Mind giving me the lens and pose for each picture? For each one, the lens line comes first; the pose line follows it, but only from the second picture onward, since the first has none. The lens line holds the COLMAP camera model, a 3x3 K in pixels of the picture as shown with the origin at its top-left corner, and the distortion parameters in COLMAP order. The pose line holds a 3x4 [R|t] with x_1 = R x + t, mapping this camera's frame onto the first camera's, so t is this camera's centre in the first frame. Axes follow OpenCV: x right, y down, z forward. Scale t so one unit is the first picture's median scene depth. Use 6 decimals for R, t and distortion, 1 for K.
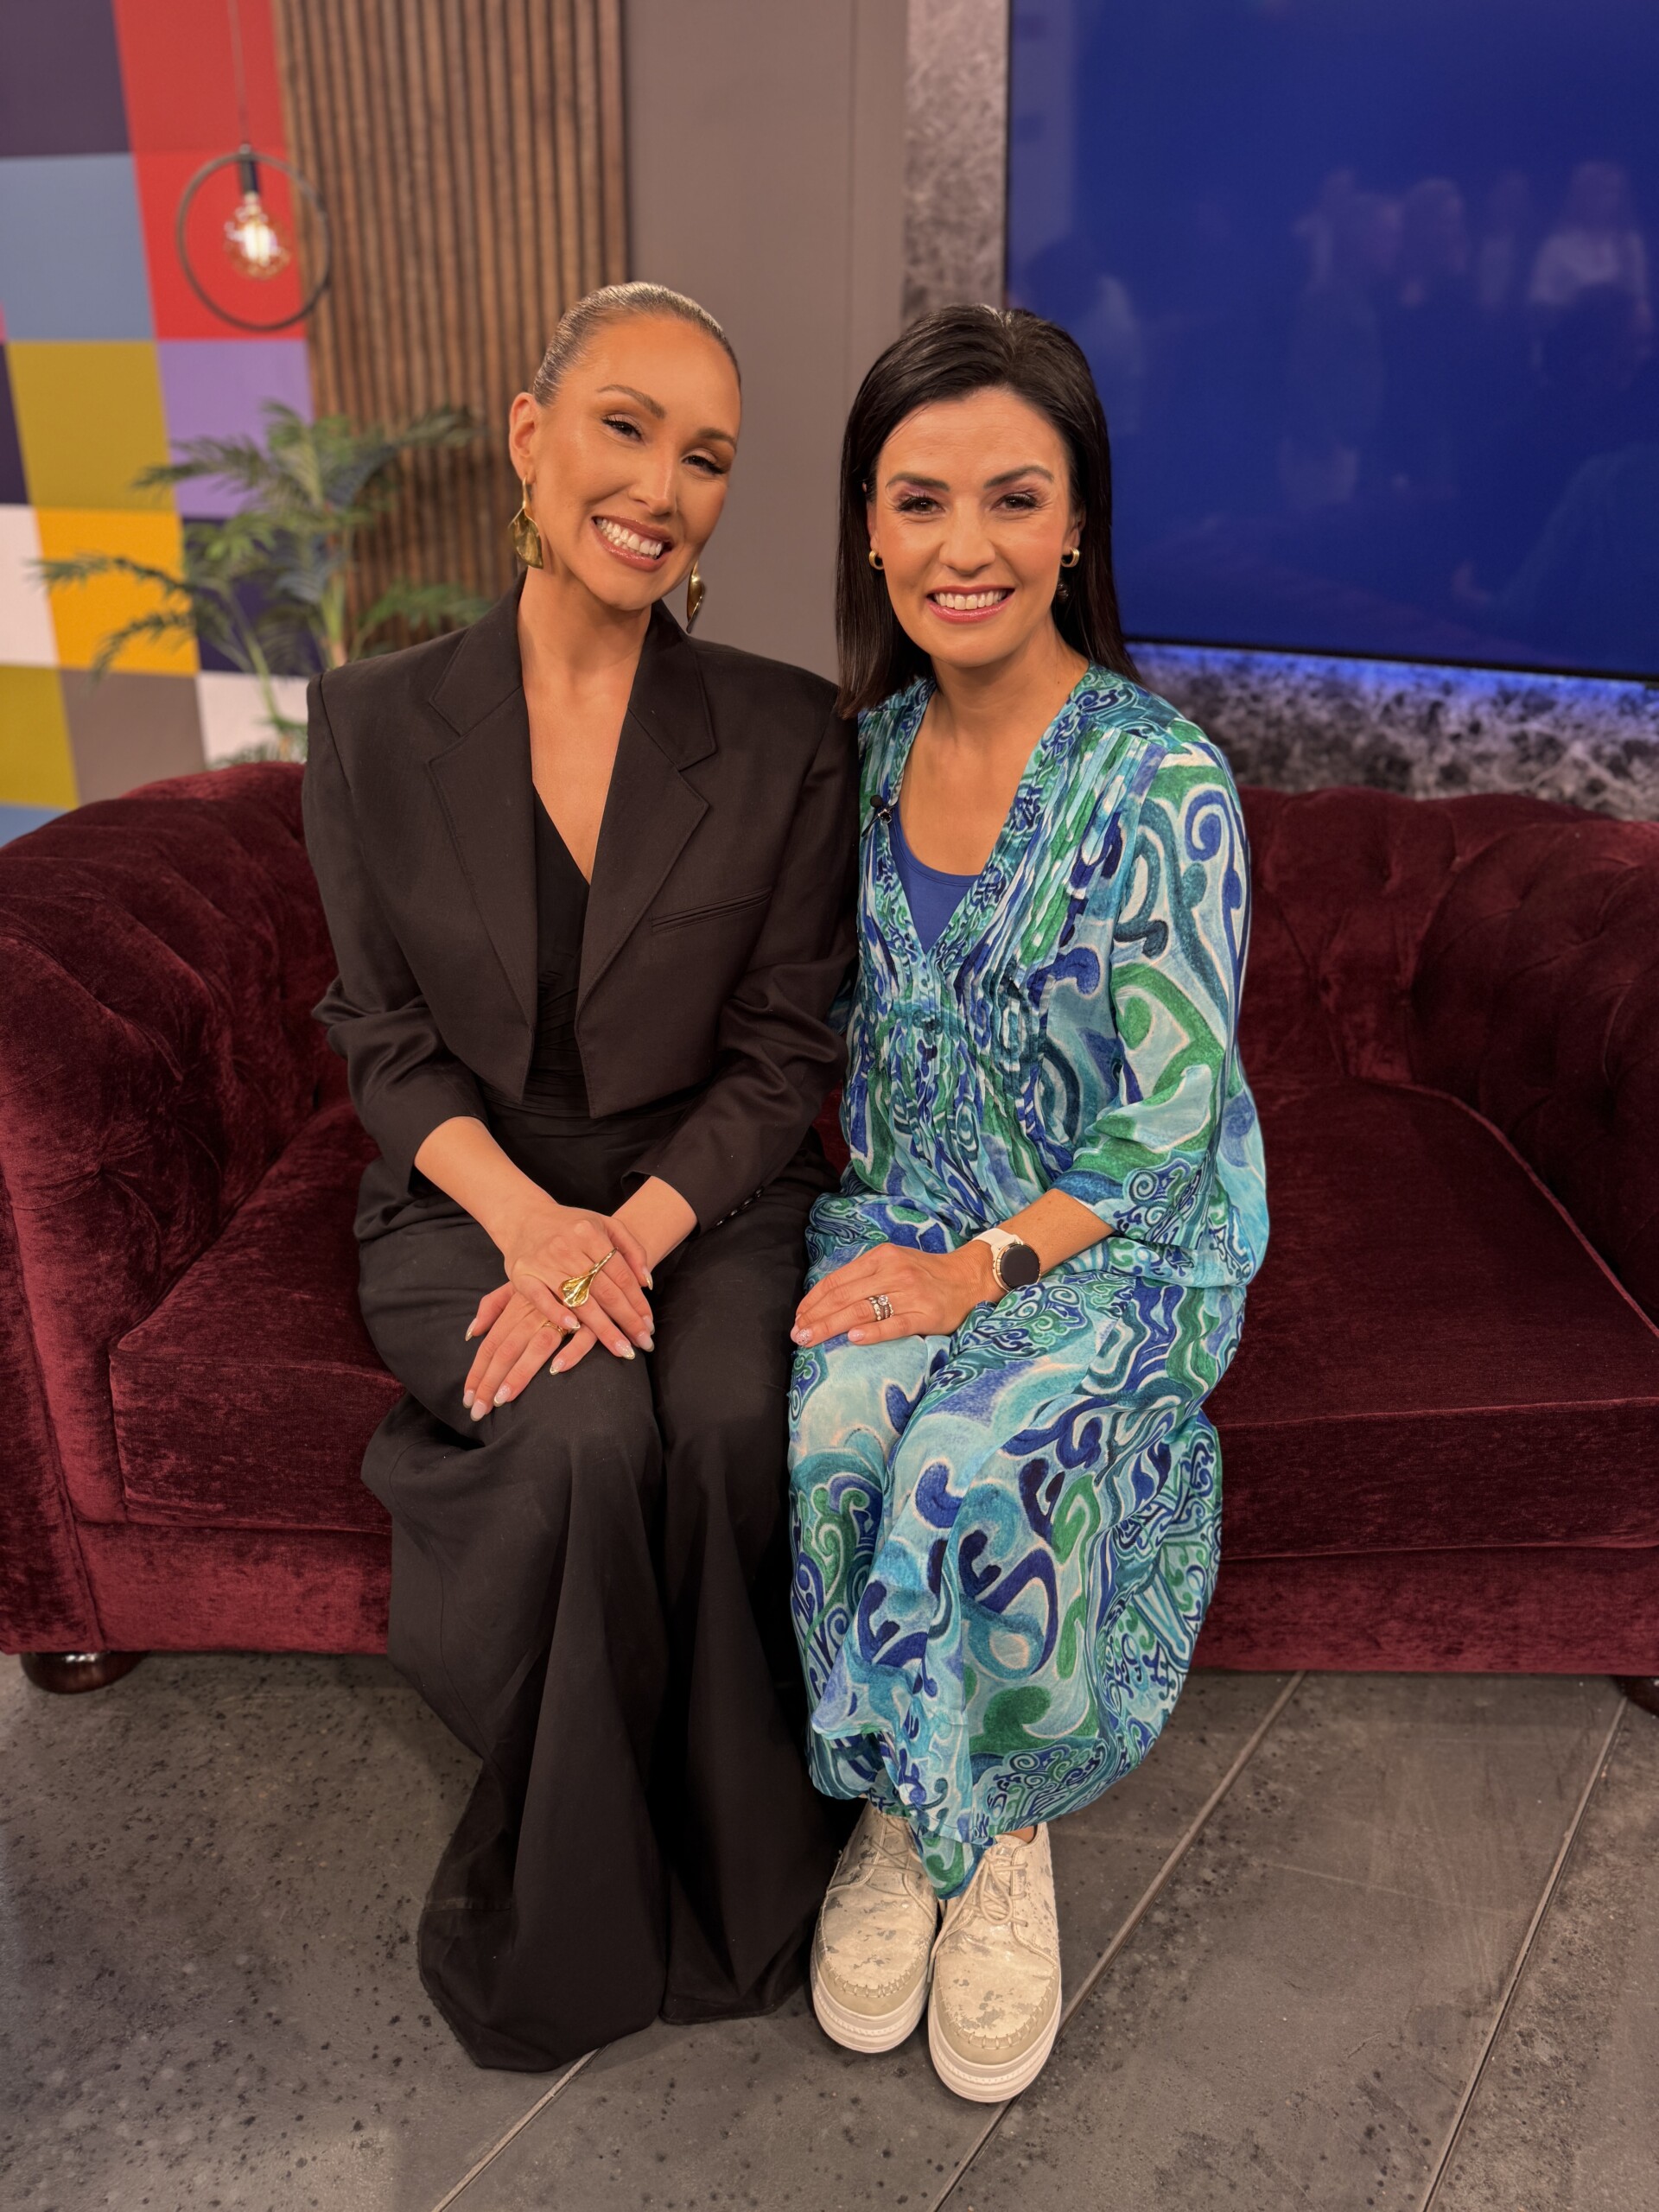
lens RADIAL K [[1580.4, 0, 812.5], [0, 1580.4, 1113.3], [0, 0, 1]] dist [0.003199, -0.007908]
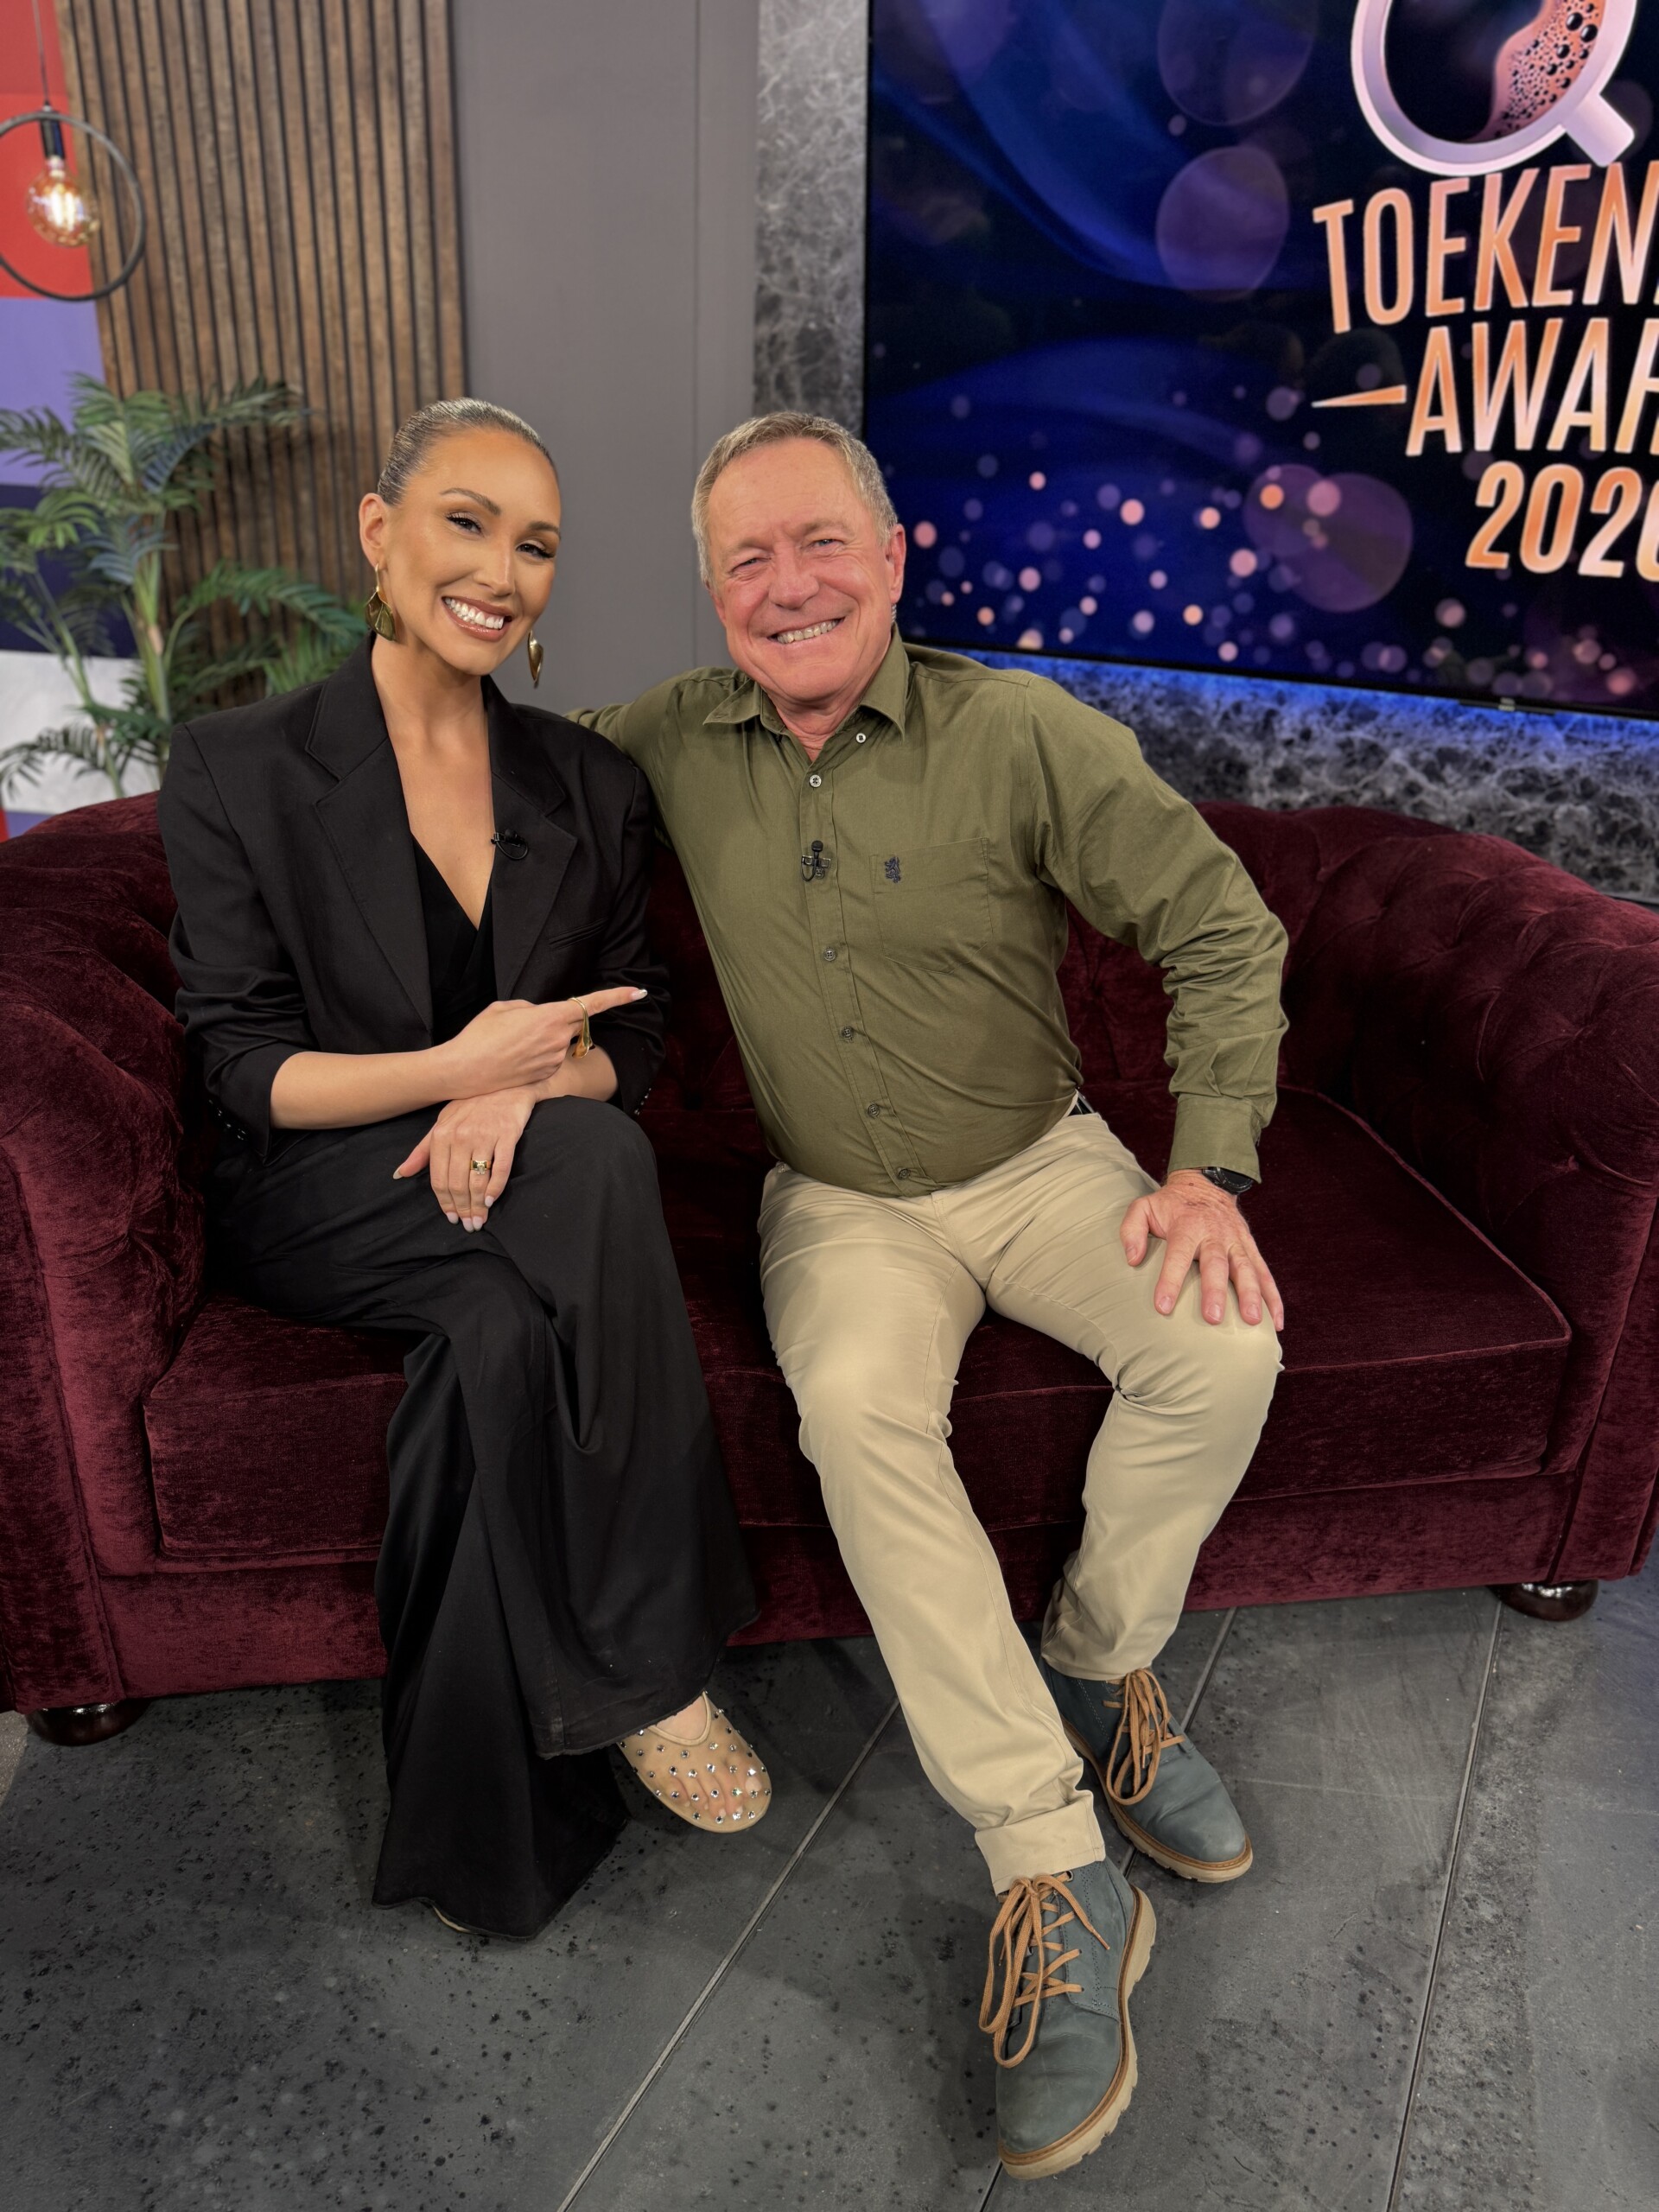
lens RADIAL K [[1578.8, 0, 827.8], [0, 1578.8, 1110.5], [0, 0, 1]] dist [0.009044, -0.014045]
pose [[0.985424, -0.042885, 0.164621, -0.151508], [0.037384, 0.998639, 0.036373, -0.052883], [-0.165956, -0.029689, 0.985686, -0.053858]]
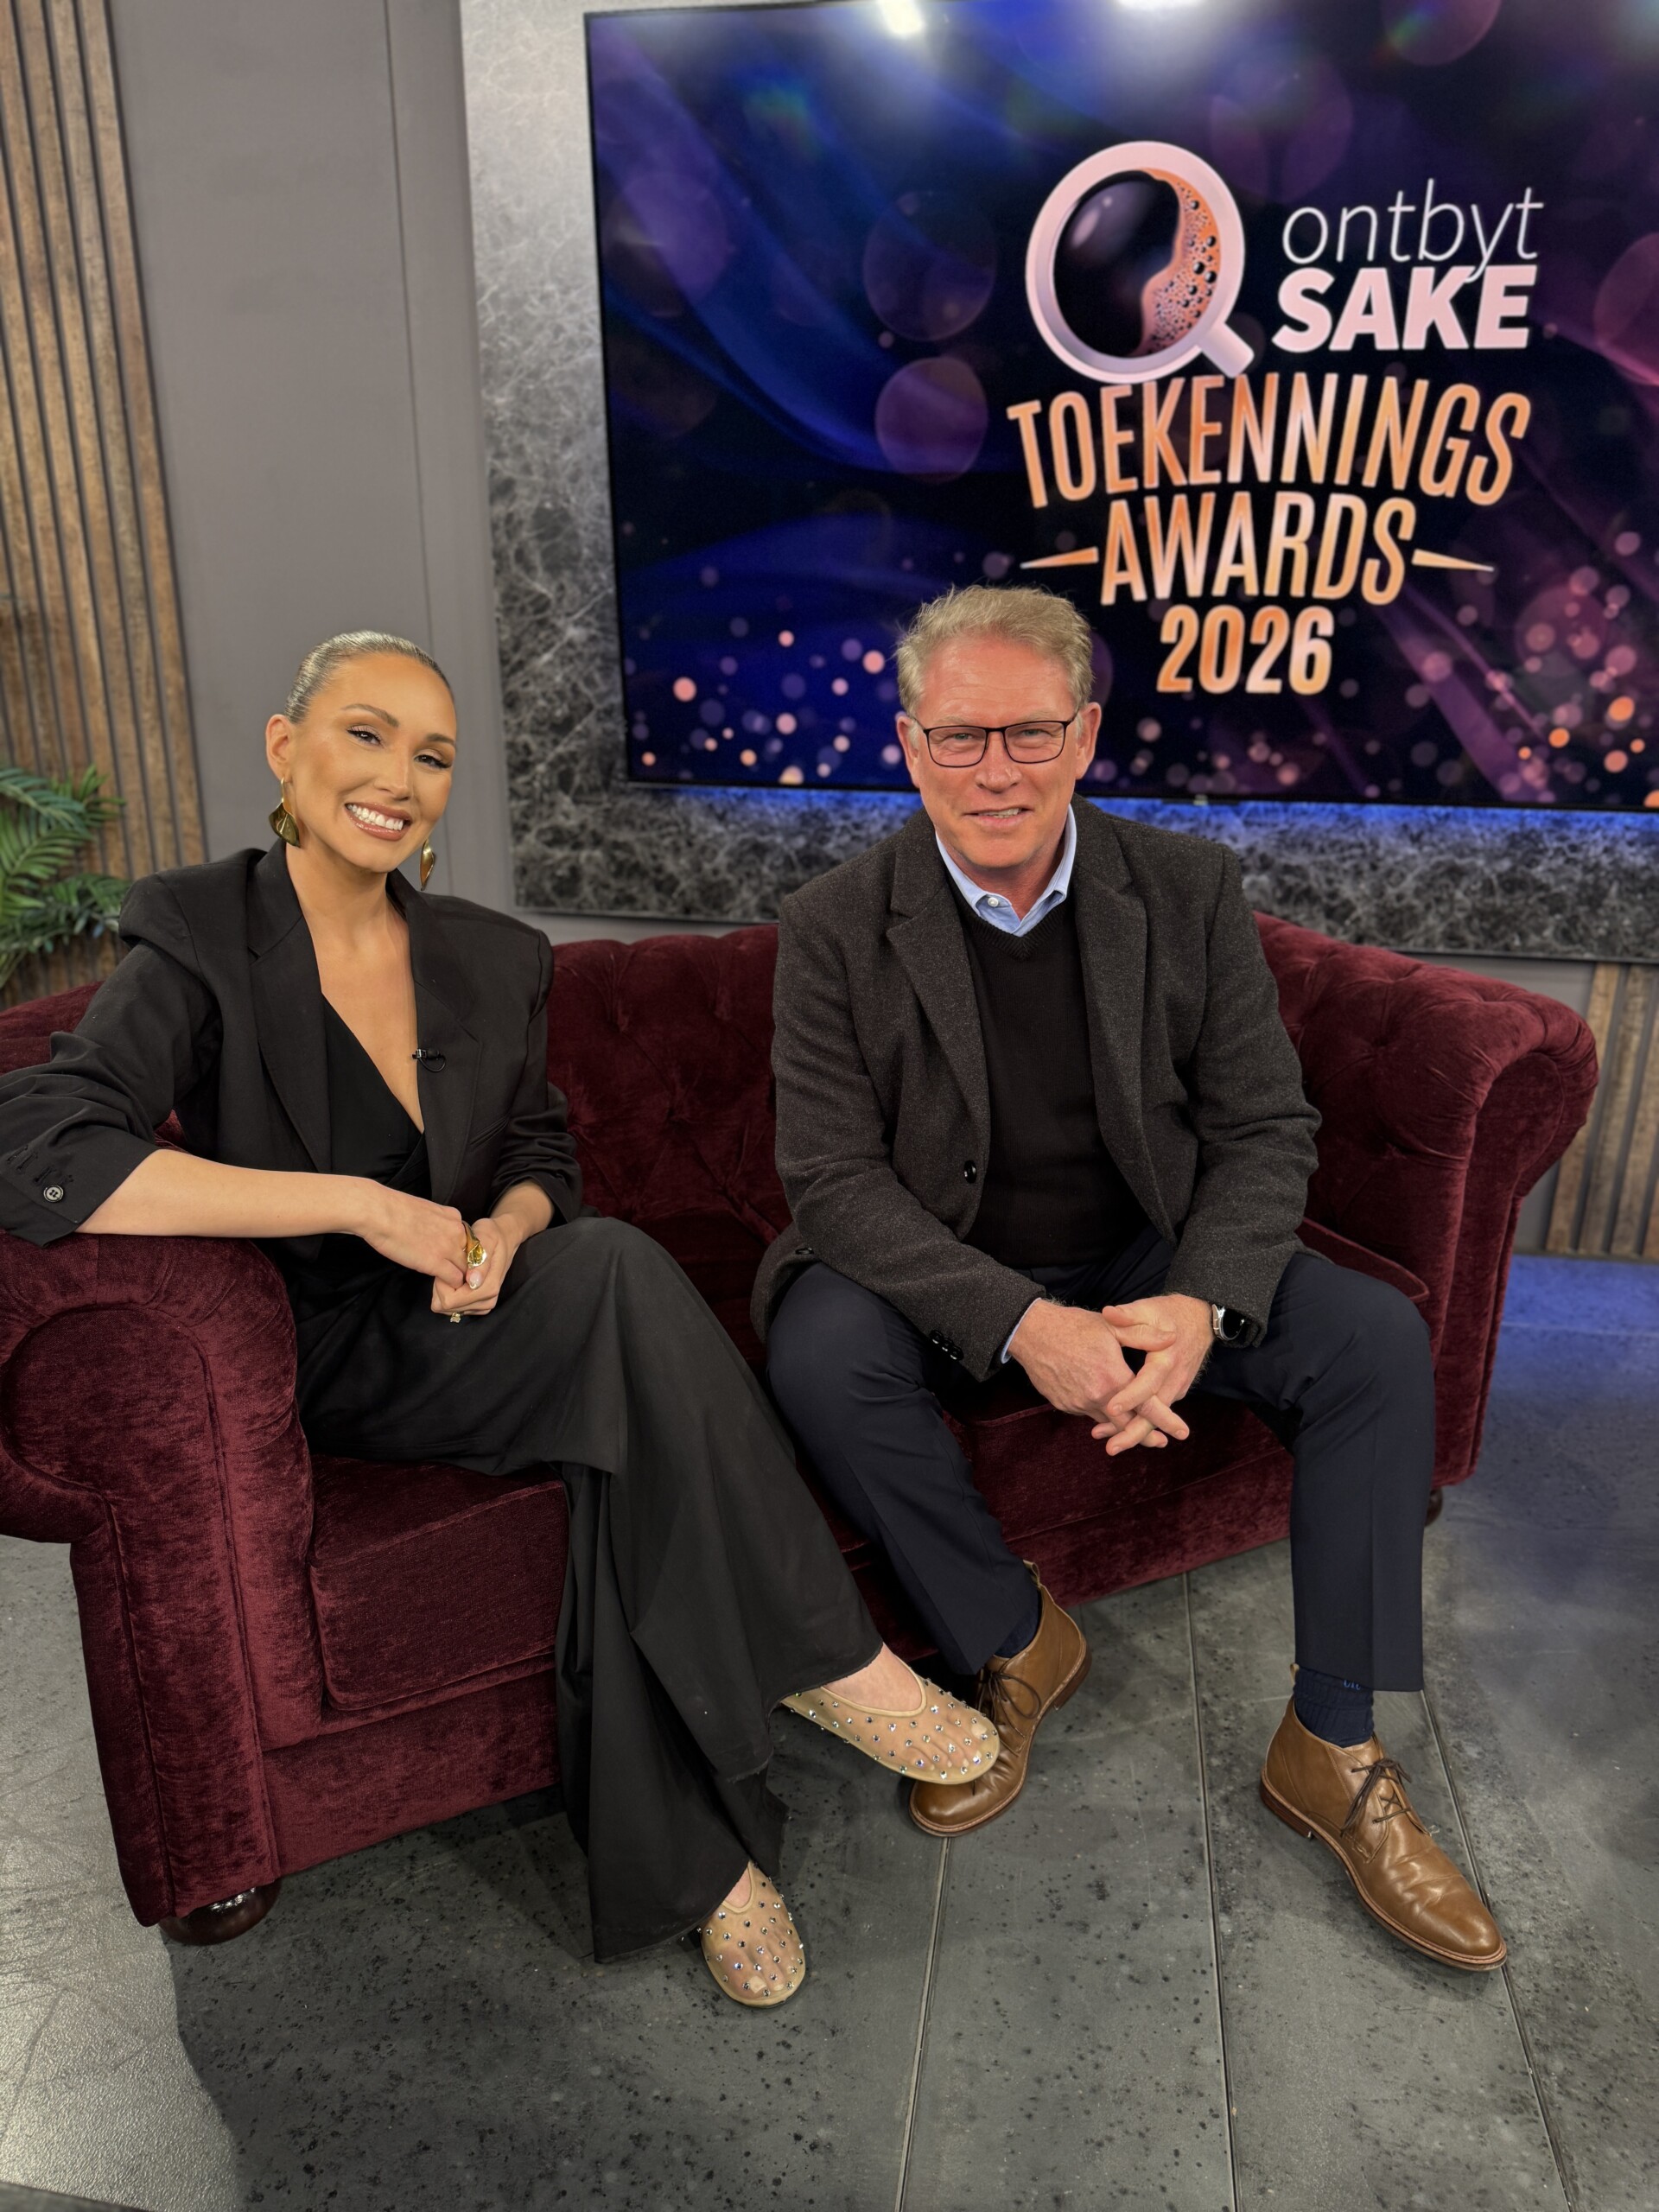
lens RADIAL K [[1563.5, 0, 835.3], [0, 1563.5, 1104.2], [0, 0, 1]] dist [0.105937, -0.210362]
pose [[0.884638, -0.154333, 0.439996, -0.484291], [0.177298, 0.984093, -0.011287, -0.067283], [-0.431255, 0.087995, 0.897929, -0.091753]]
